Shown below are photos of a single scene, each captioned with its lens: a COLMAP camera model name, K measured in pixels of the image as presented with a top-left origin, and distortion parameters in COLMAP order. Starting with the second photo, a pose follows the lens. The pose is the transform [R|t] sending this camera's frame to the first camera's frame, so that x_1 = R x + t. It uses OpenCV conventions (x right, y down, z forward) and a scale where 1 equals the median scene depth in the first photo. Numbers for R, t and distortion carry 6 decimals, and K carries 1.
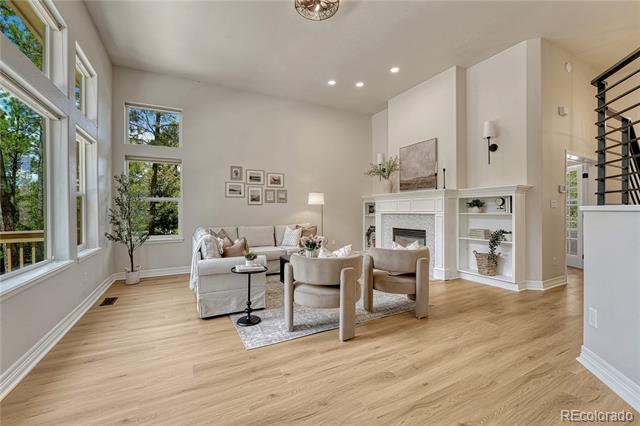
lens RADIAL K [[269.6, 0, 315.7], [0, 269.6, 211.5], [0, 0, 1]] dist [-0.013080, 0.000392]
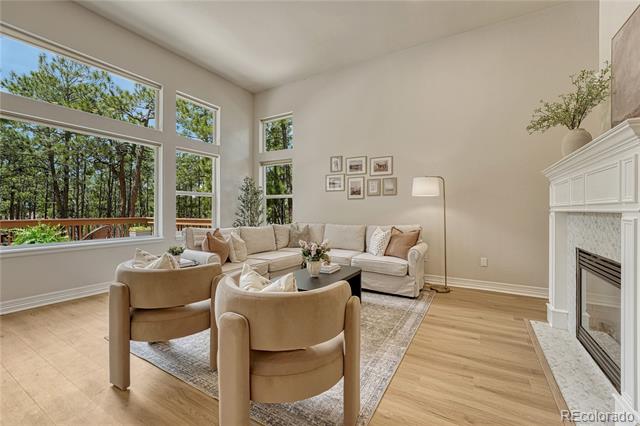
lens RADIAL K [[269.6, 0, 318.9], [0, 269.6, 211.9], [0, 0, 1]] dist [-0.013080, 0.000392]
pose [[0.530344, 0.013111, -0.847681, 0.416424], [-0.010146, 0.999907, 0.009117, 0.007720], [0.847722, 0.003766, 0.530428, 0.466458]]
